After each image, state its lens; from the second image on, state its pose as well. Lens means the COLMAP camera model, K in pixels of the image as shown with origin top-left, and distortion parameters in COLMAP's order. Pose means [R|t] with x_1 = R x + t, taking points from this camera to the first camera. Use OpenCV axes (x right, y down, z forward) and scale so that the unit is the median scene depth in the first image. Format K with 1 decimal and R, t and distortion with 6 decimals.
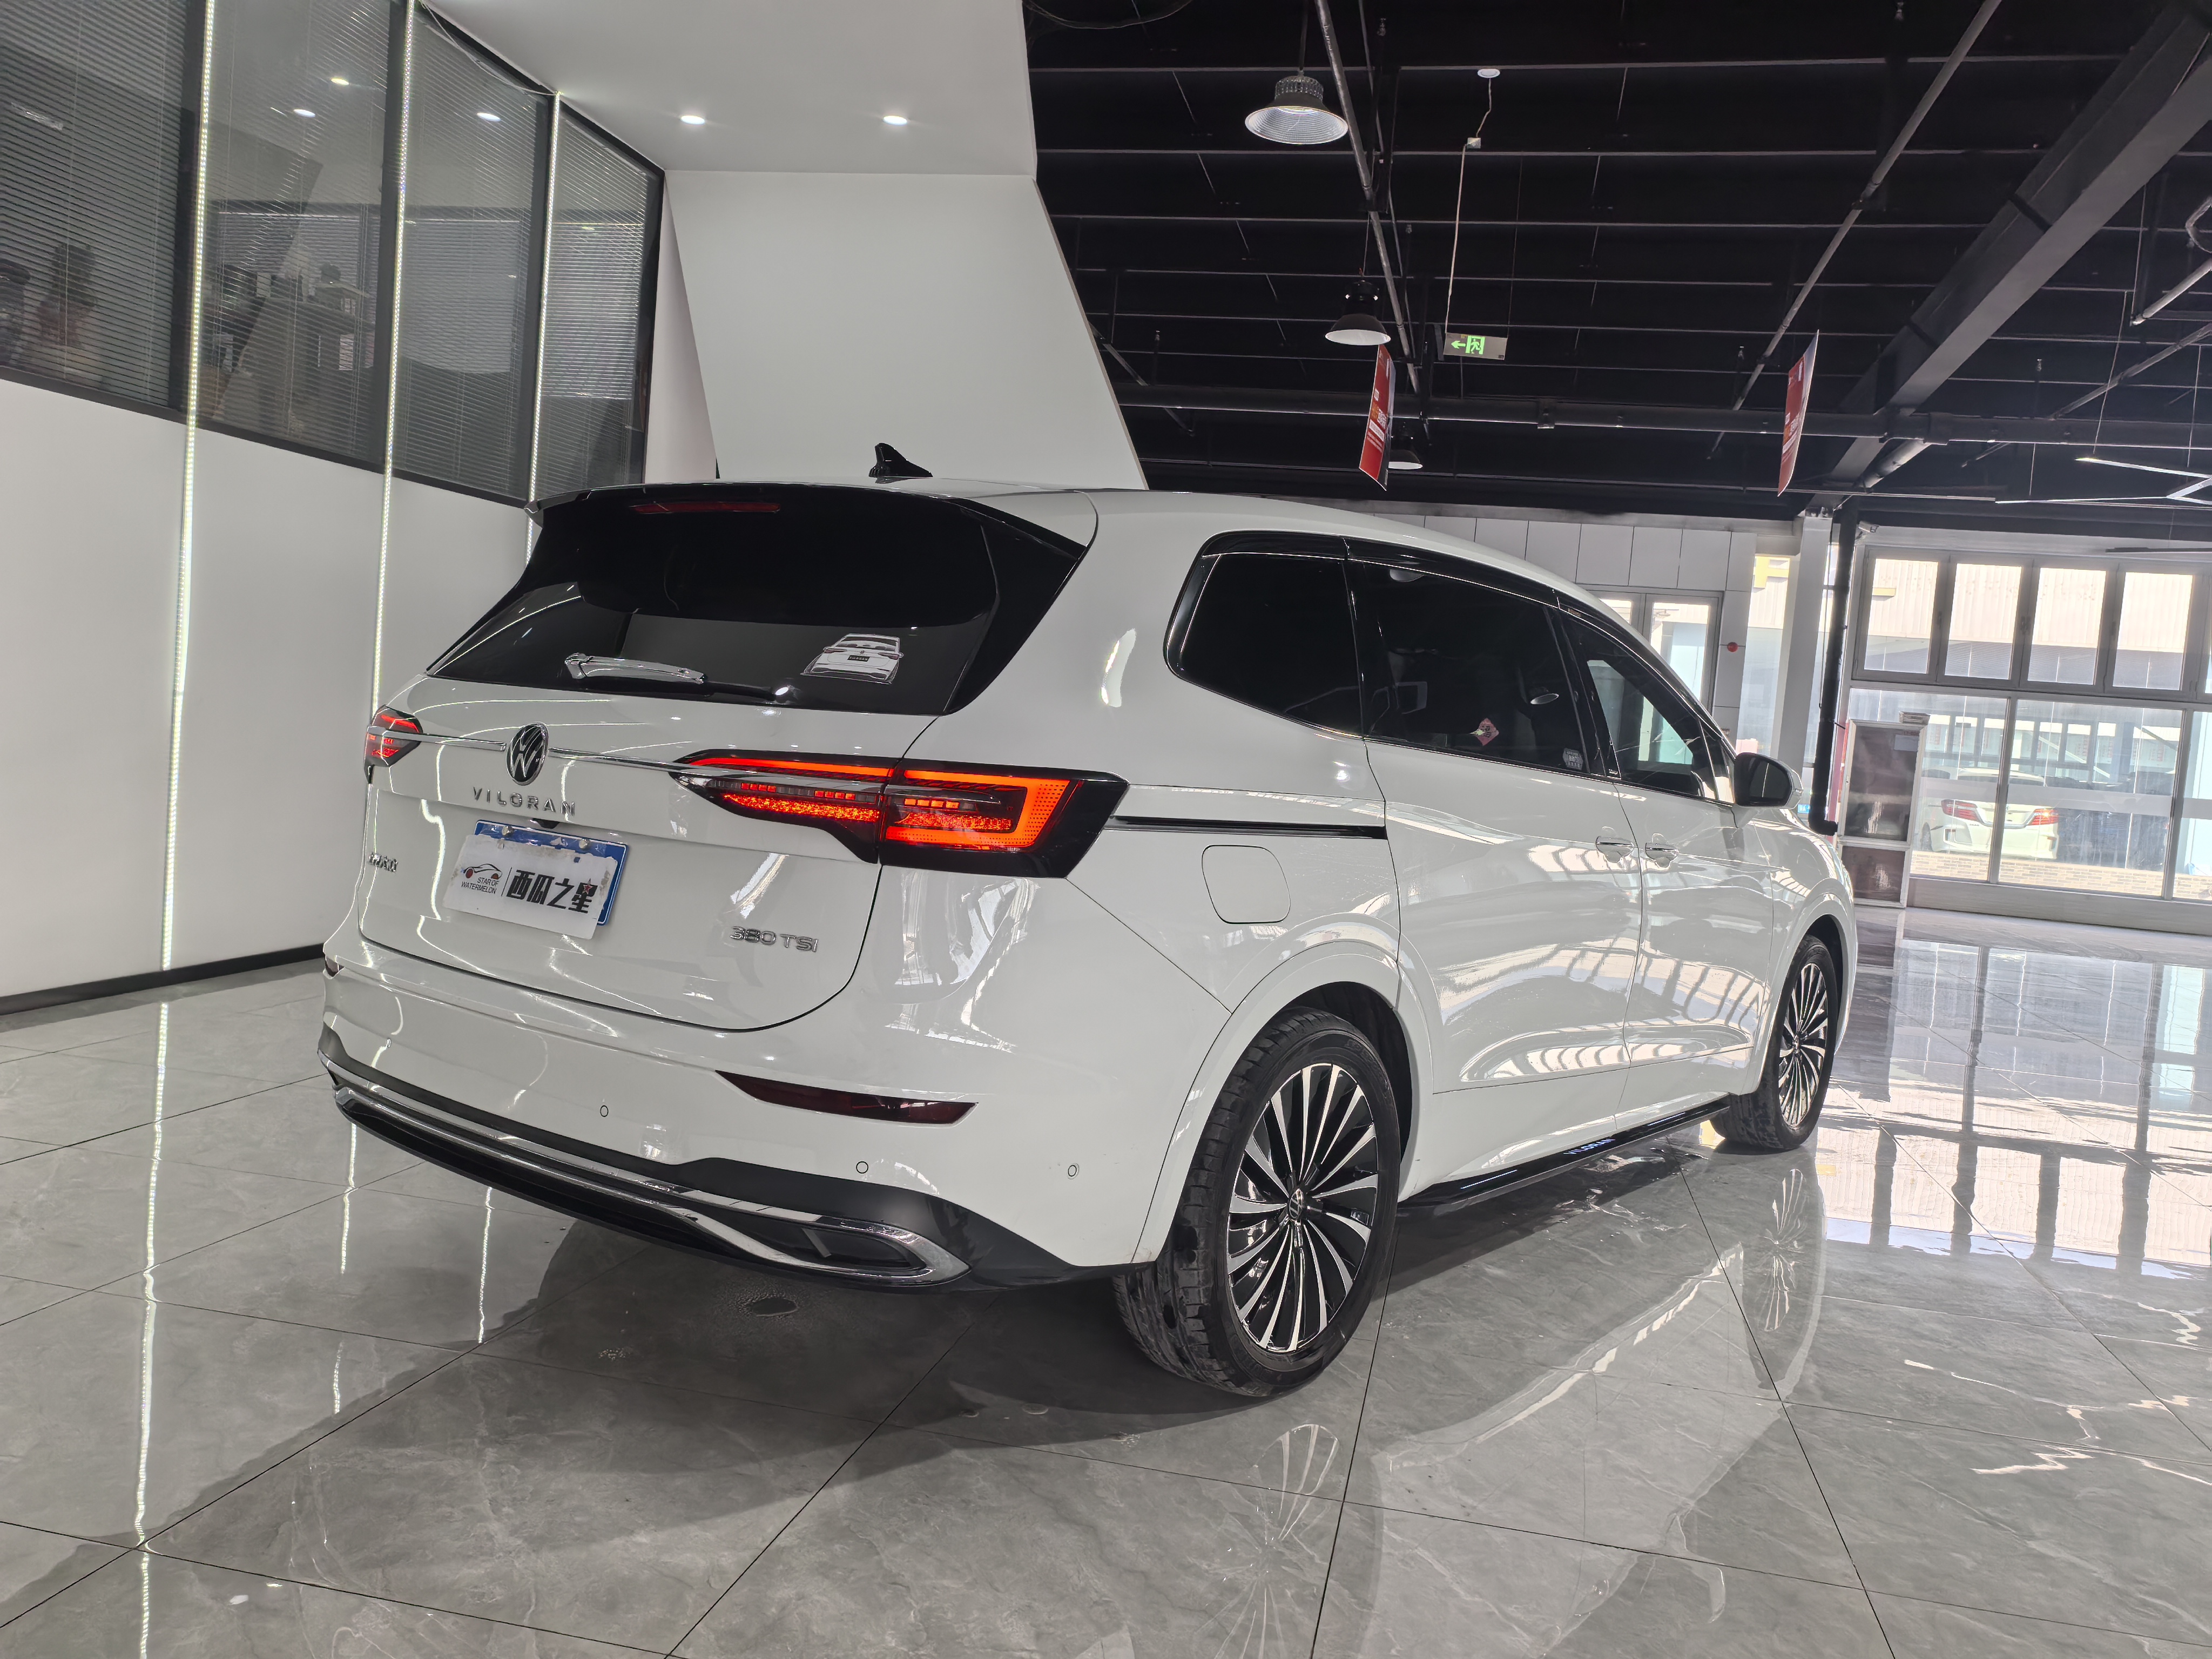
lens RADIAL K [[1740.2, 0, 1106.0], [0, 1740.2, 829.5], [0, 0, 1]] dist [0.014330, -0.004410]
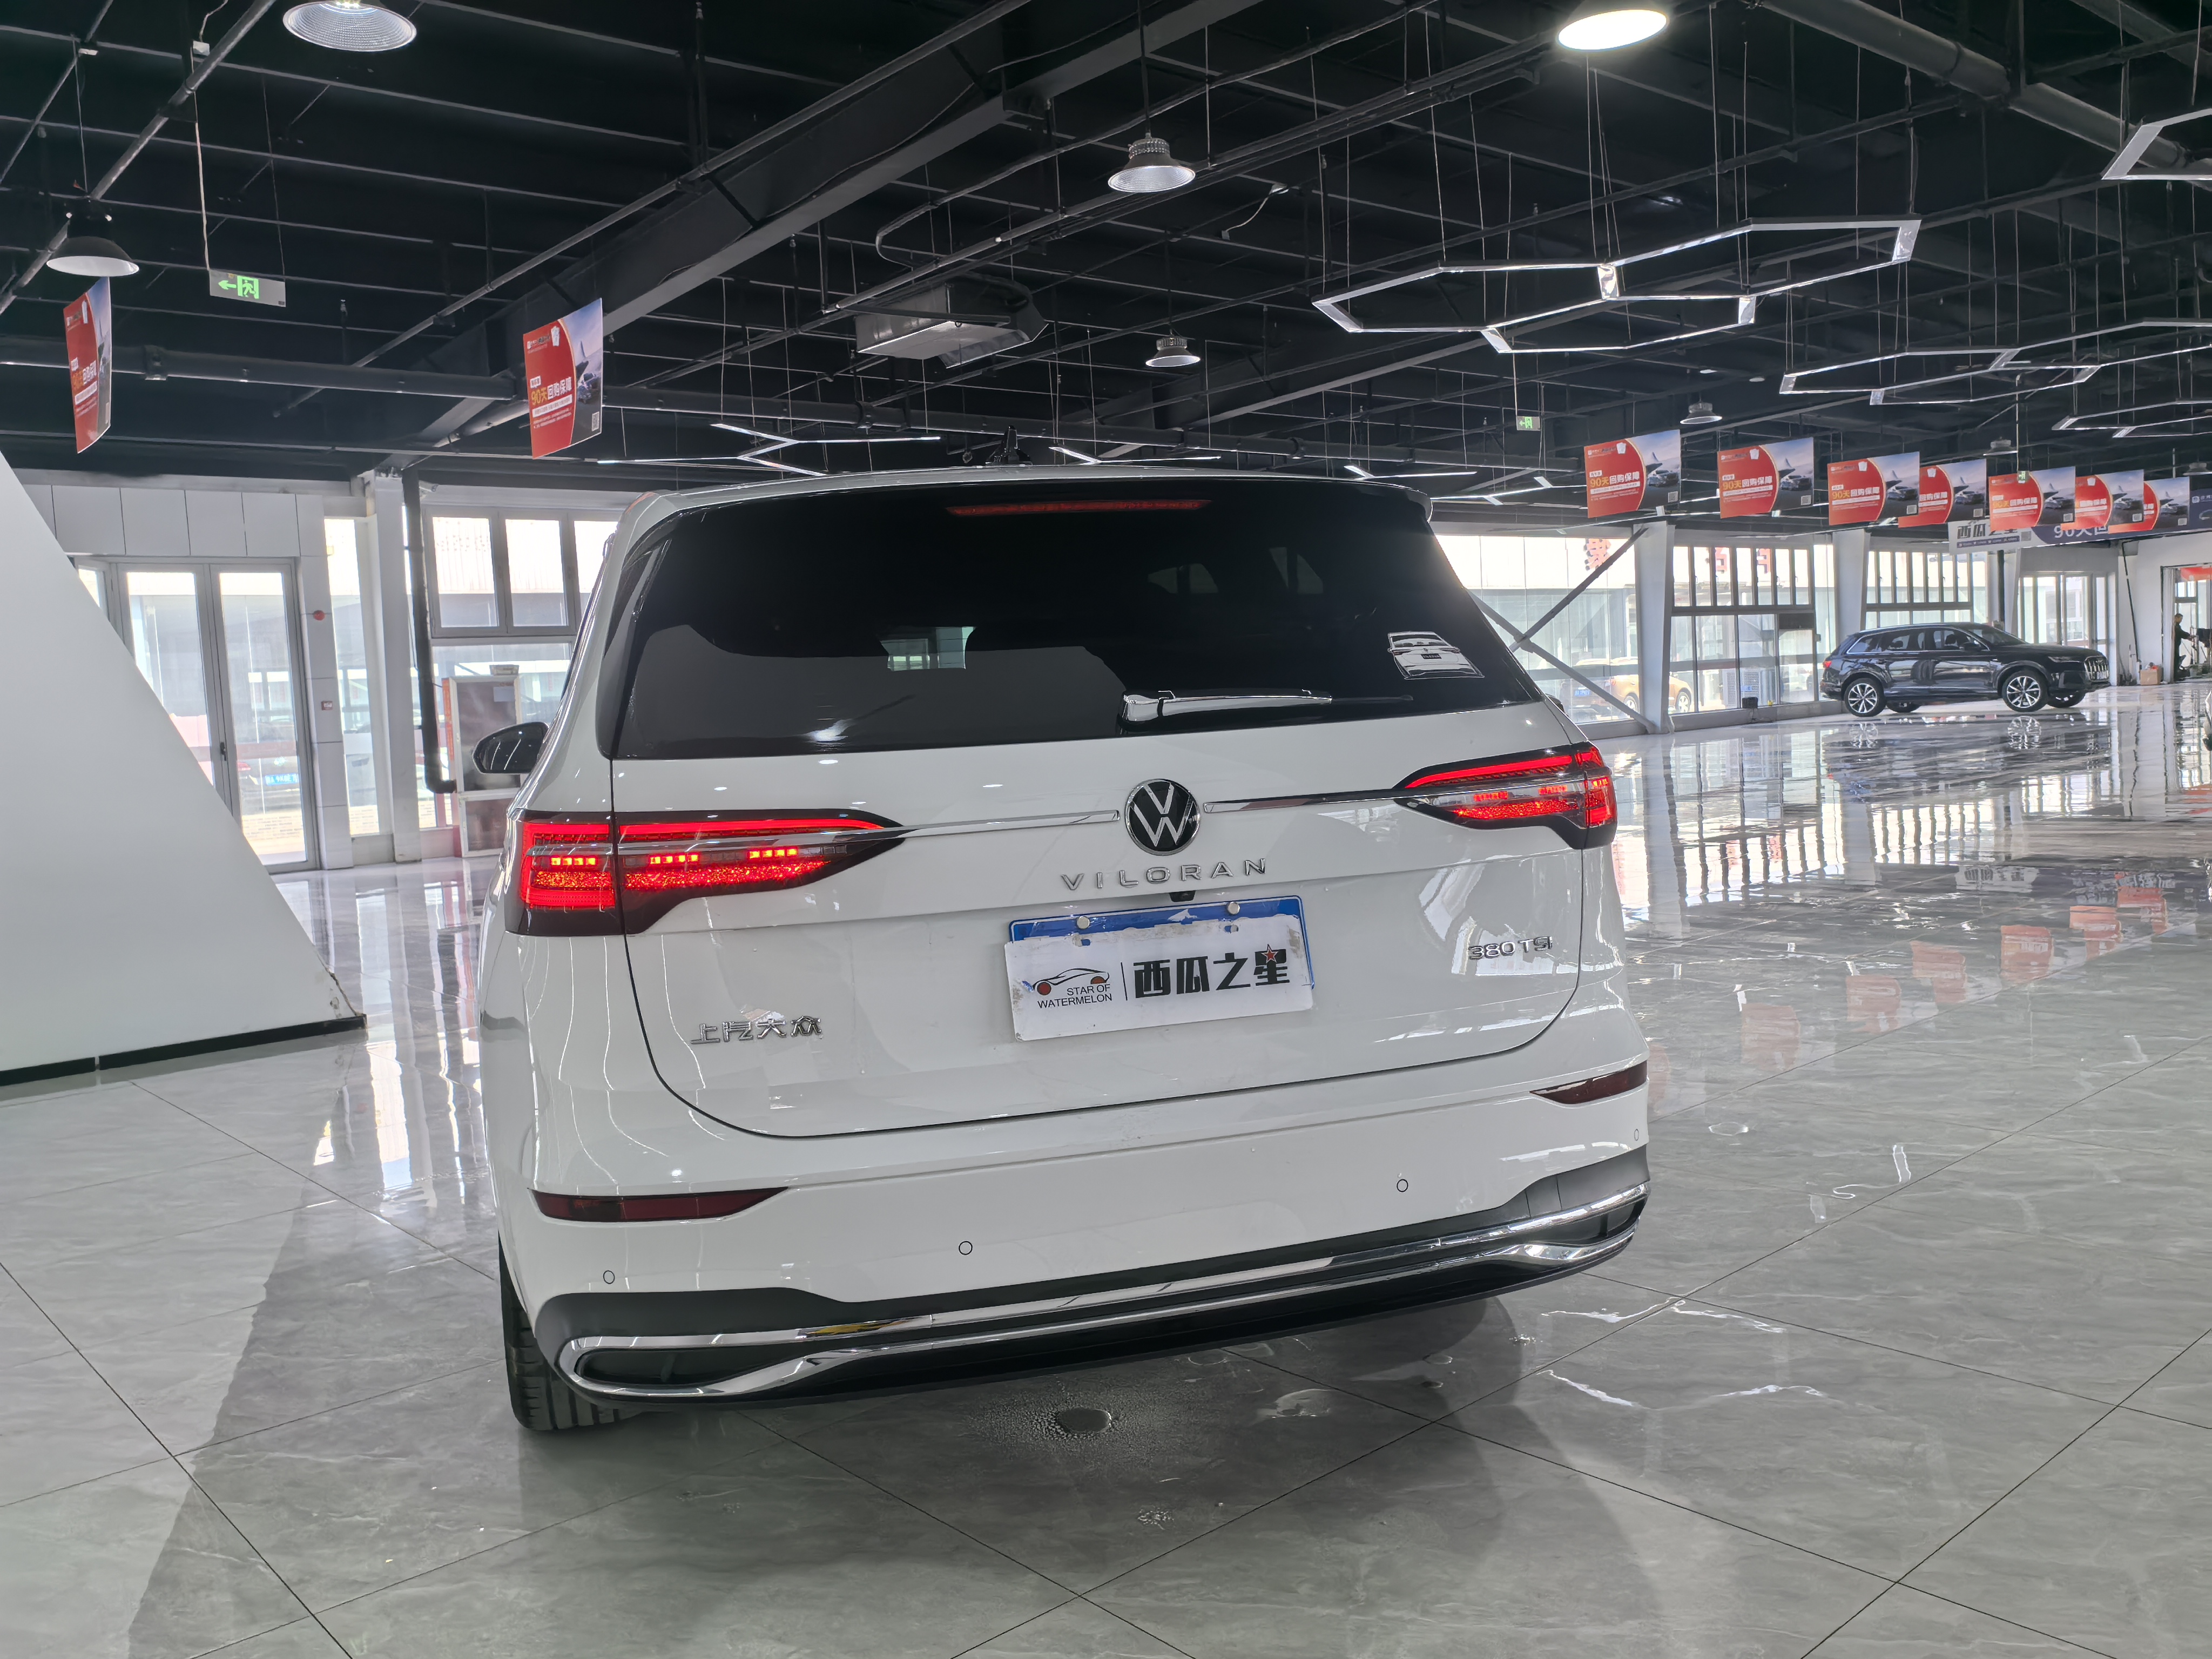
lens RADIAL K [[1754.1, 0, 1100.2], [0, 1754.1, 800.6], [0, 0, 1]] dist [0.012070, 0.001311]
pose [[0.588887, -0.159114, 0.792398, -0.962926], [0.152387, 0.984704, 0.084479, -0.119783], [-0.793719, 0.071002, 0.604126, 0.512455]]
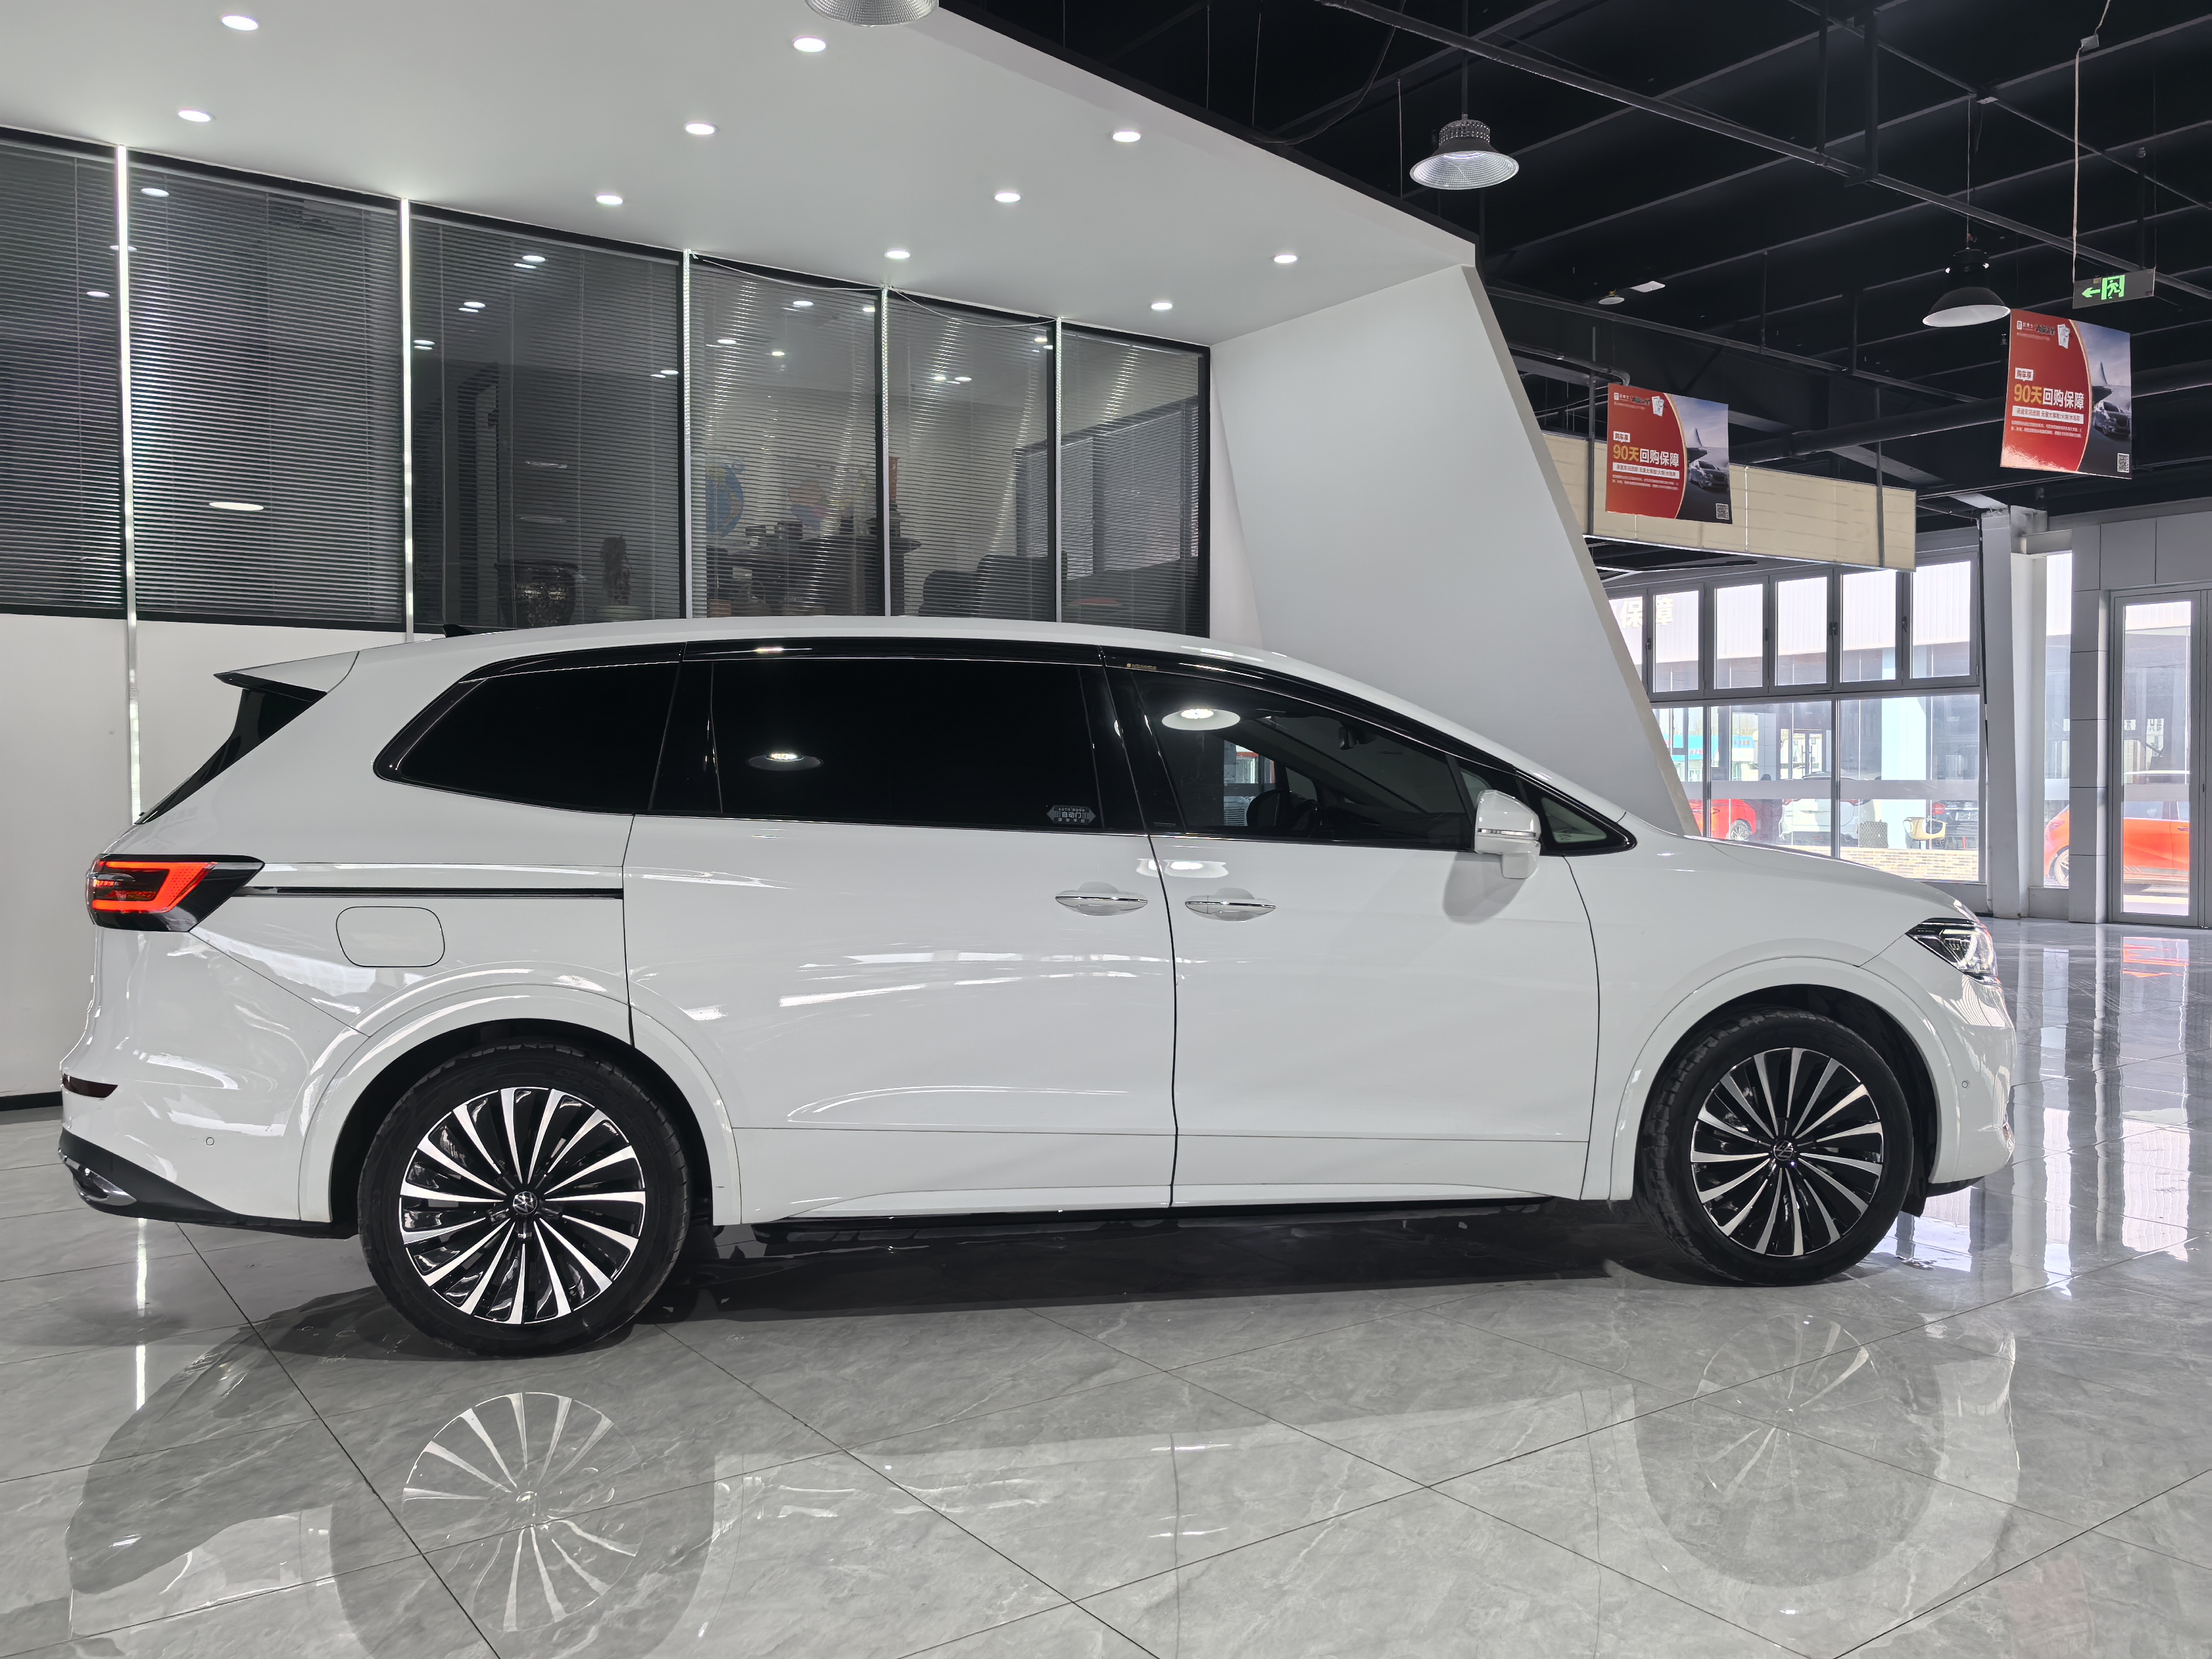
lens RADIAL K [[1740.2, 0, 1106.0], [0, 1740.2, 829.5], [0, 0, 1]] dist [0.014330, -0.004410]
pose [[0.739120, -0.065848, -0.670347, 1.337842], [0.021007, 0.996979, -0.074771, 0.060017], [0.673246, 0.041183, 0.738271, 0.397707]]
